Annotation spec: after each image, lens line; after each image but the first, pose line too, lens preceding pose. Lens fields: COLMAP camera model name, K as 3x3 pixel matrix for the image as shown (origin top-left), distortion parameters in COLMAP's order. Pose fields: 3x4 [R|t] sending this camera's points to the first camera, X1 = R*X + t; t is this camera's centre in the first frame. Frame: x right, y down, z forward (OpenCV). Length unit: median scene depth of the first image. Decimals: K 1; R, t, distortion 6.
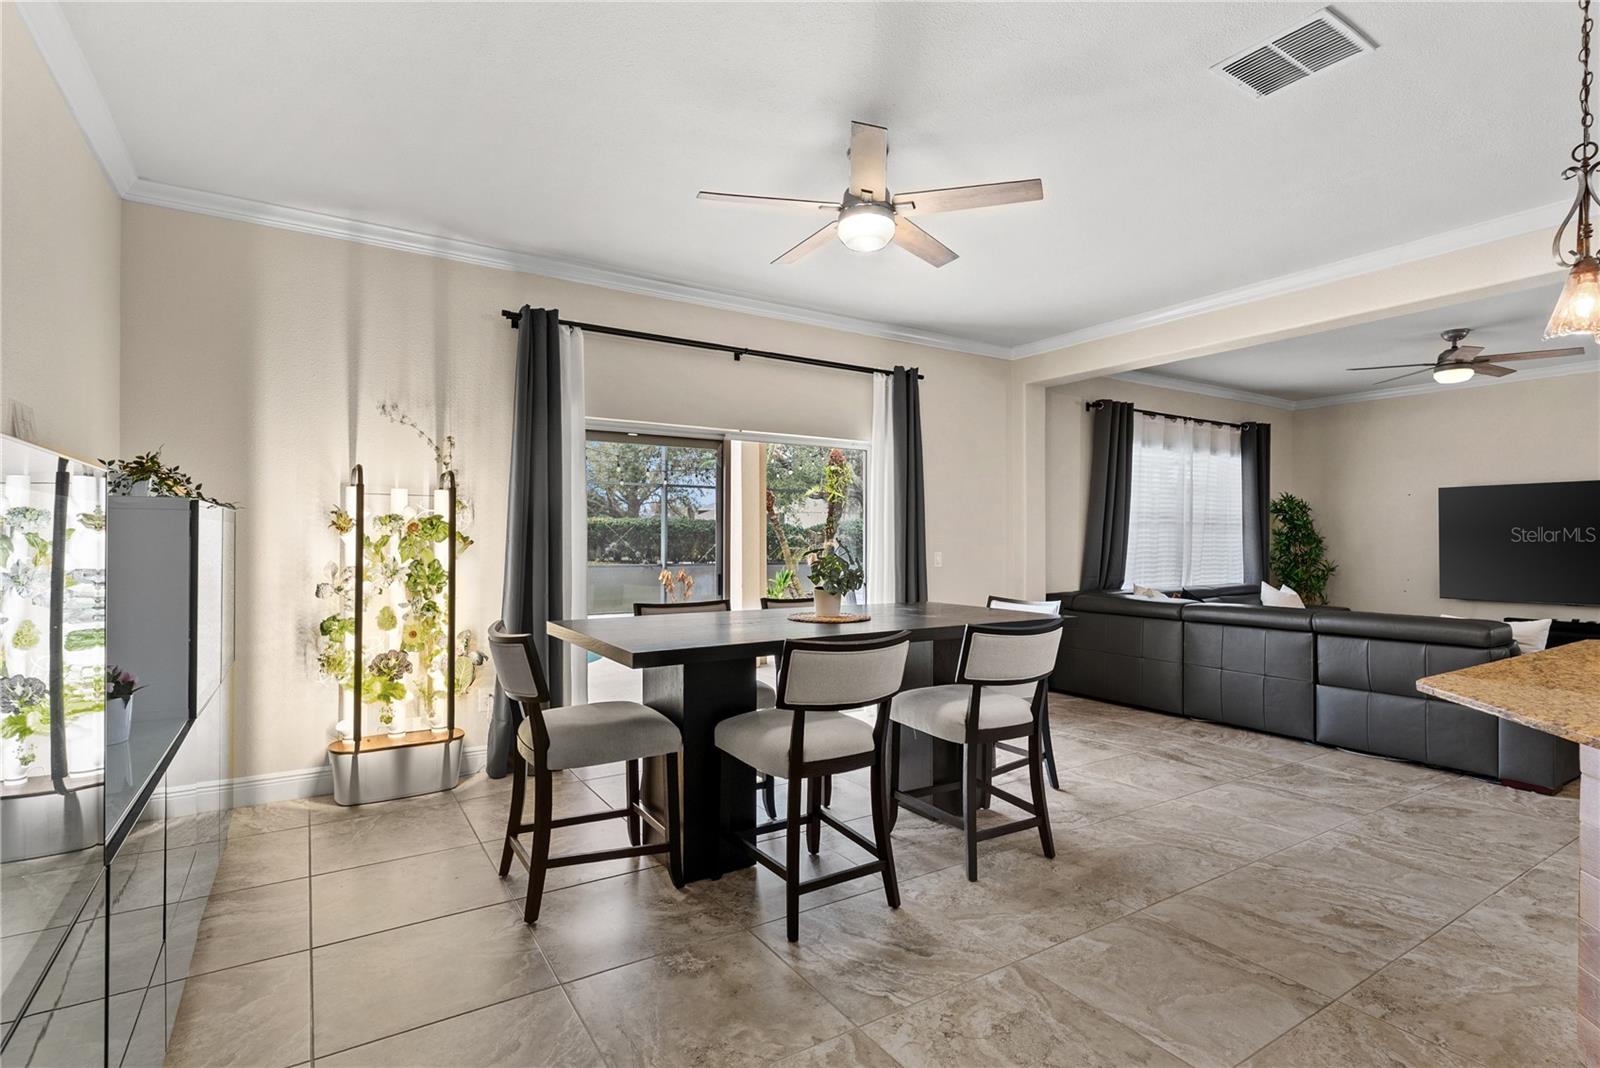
lens RADIAL K [[772.9, 0, 799.8], [0, 772.9, 533.5], [0, 0, 1]] dist [-0.001674, 0.001637]
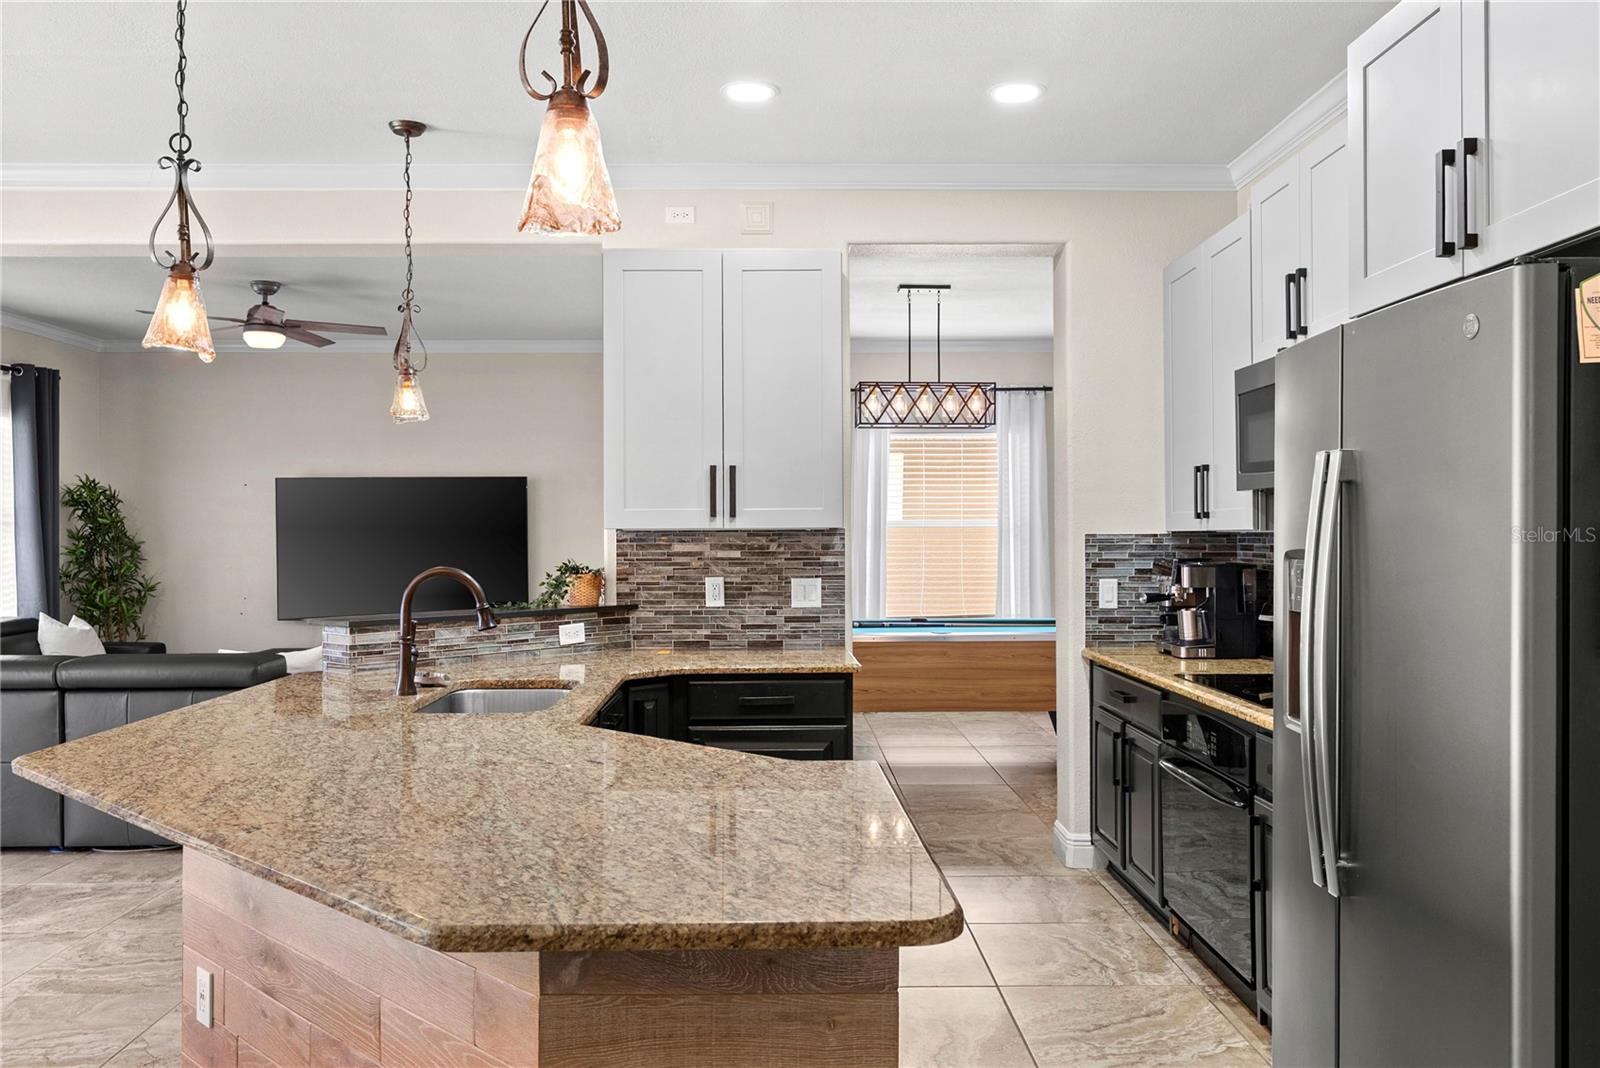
lens RADIAL K [[1235.4, 0, 804.7], [0, 1235.4, 521.9], [0, 0, 1]] dist [0.001106, -0.011727]
pose [[0.515080, -0.004328, 0.857131, 0.051739], [0.005306, 0.999984, 0.001860, -0.017347], [-0.857126, 0.003590, 0.515095, -0.116190]]
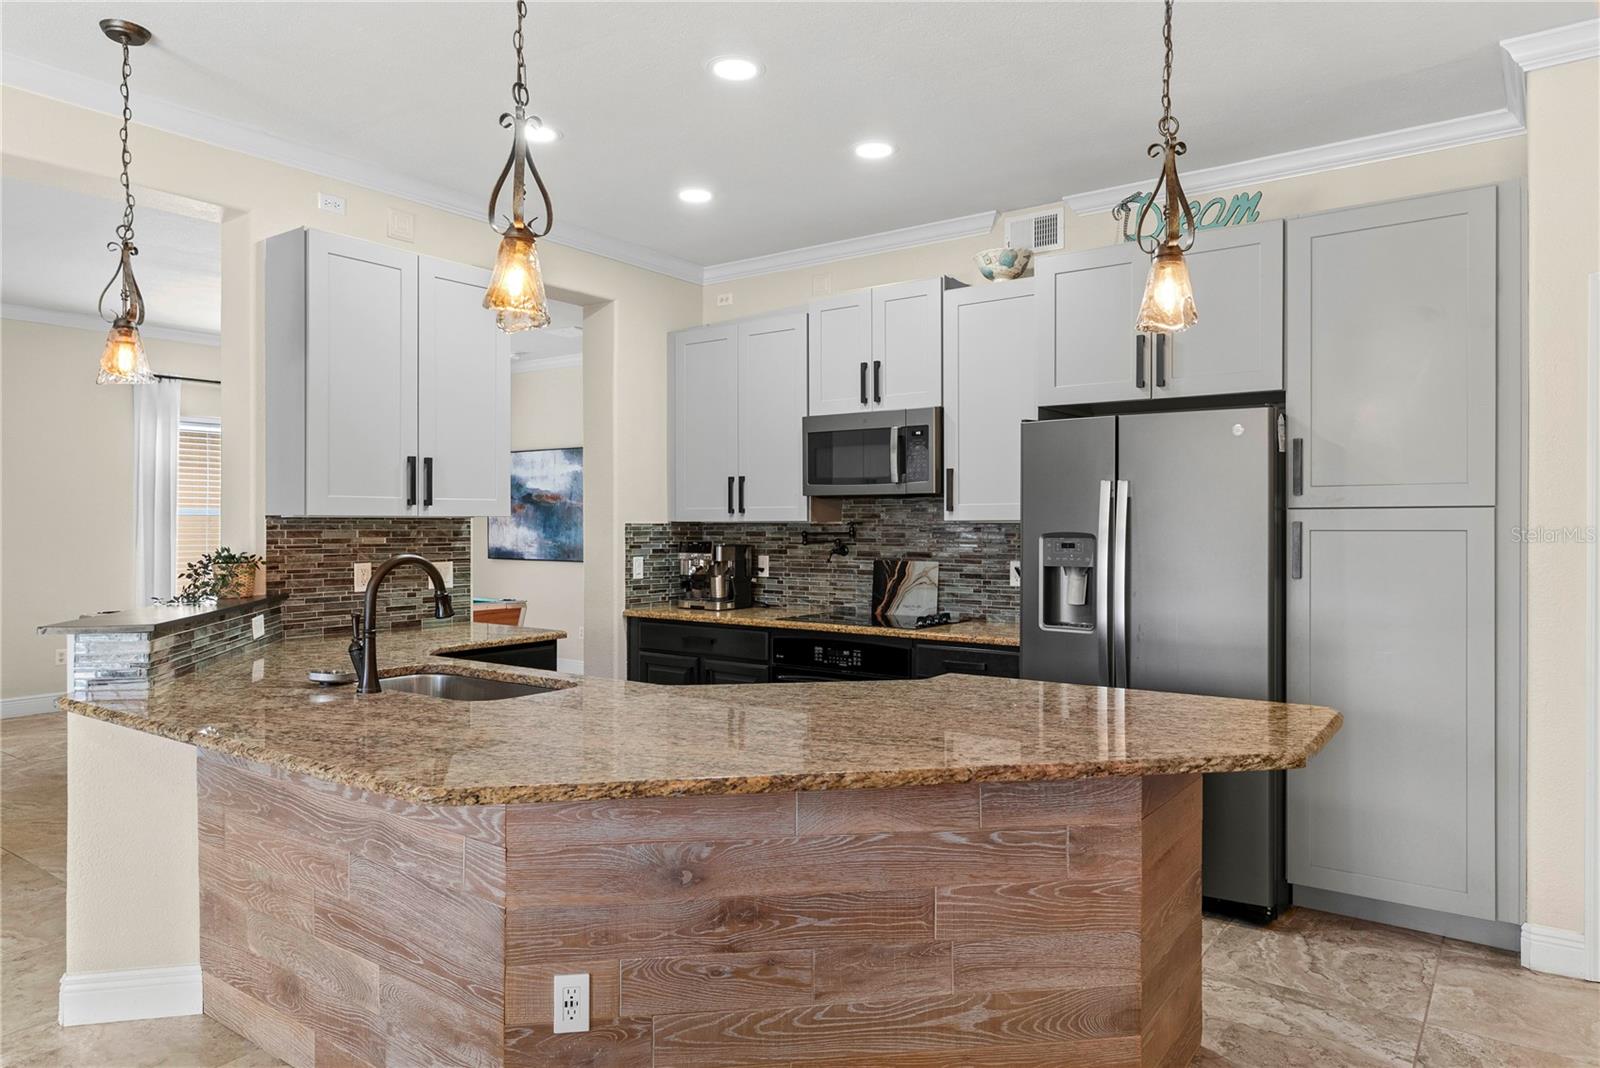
lens RADIAL K [[1002.4, 0, 798.0], [0, 1002.4, 533.7], [0, 0, 1]] dist [-0.019174, -0.003965]
pose [[-0.364312, -0.021560, 0.931027, -0.024391], [-0.010924, 0.999762, 0.018877, -0.015671], [-0.931213, -0.003293, -0.364461, 0.349880]]
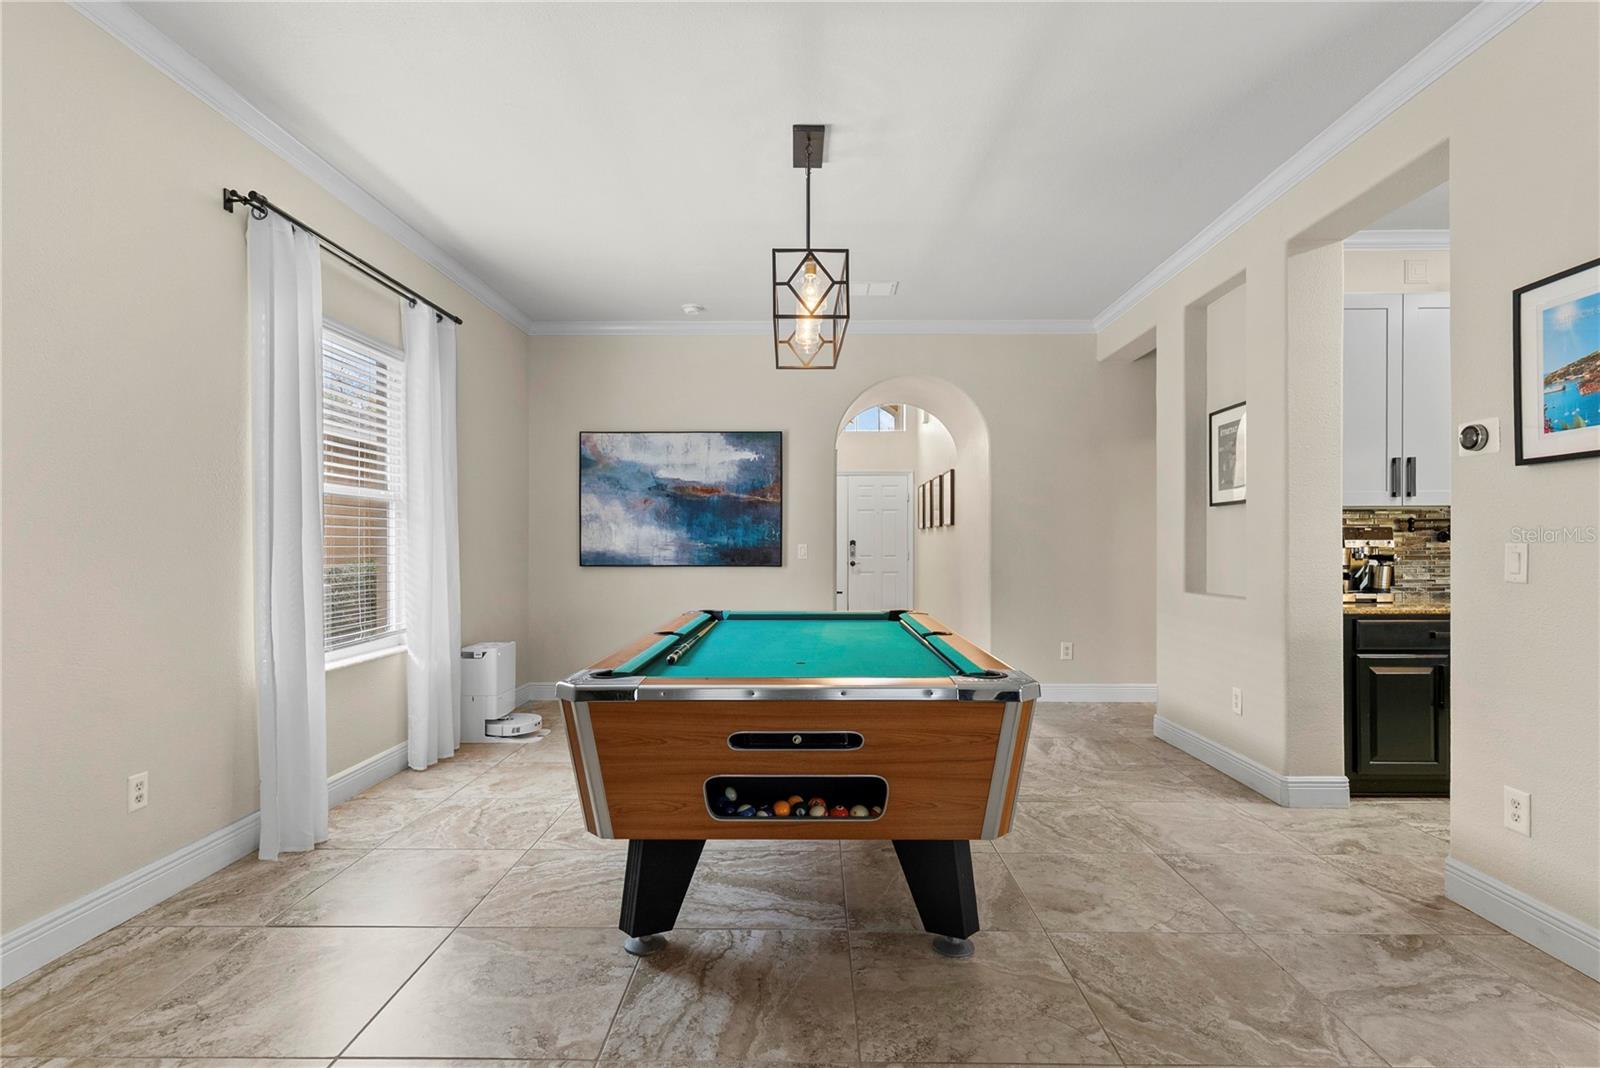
lens RADIAL K [[772.9, 0, 801.9], [0, 772.9, 542.9], [0, 0, 1]] dist [-0.001674, 0.001637]
pose [[-0.835969, -0.009806, 0.548689, 0.912961], [-0.011042, 0.999938, 0.001048, 0.027618], [-0.548666, -0.005182, -0.836026, 0.900032]]
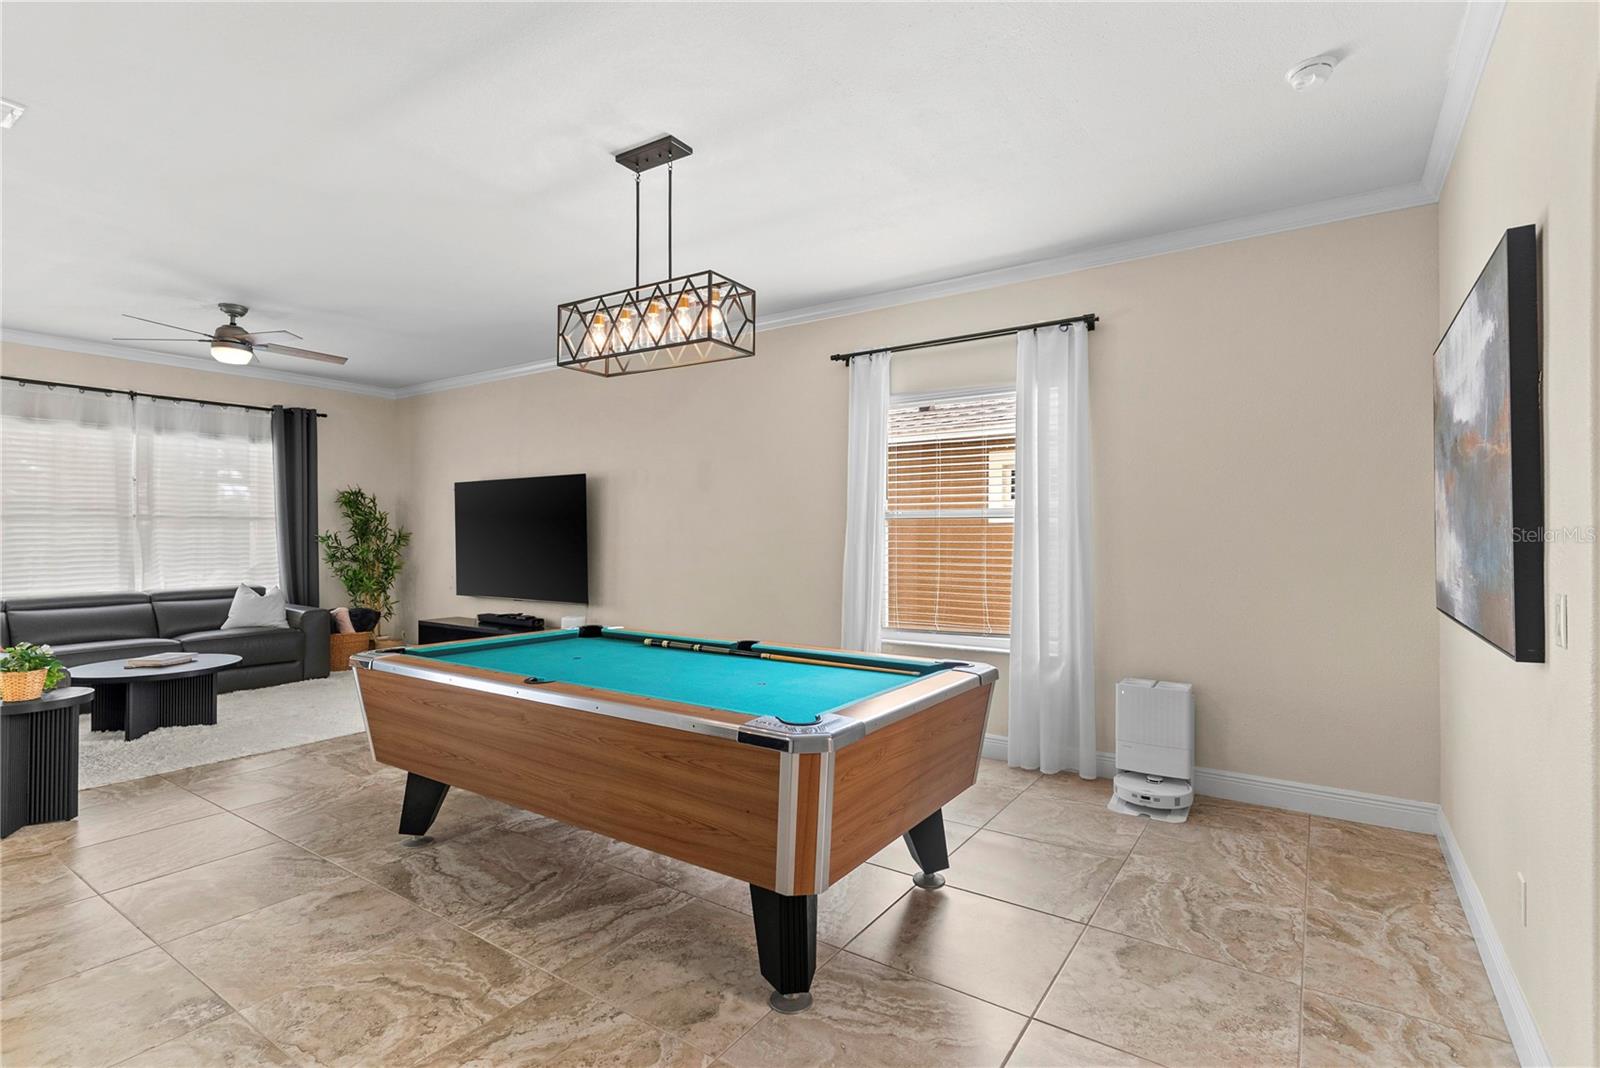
lens RADIAL K [[772.9, 0, 801.0], [0, 772.9, 524.5], [0, 0, 1]] dist [-0.001674, 0.001637]
pose [[0.919522, -0.003463, 0.393024, 1.097333], [0.006446, 0.999960, -0.006269, 0.005826], [-0.392986, 0.008298, 0.919507, -0.095336]]
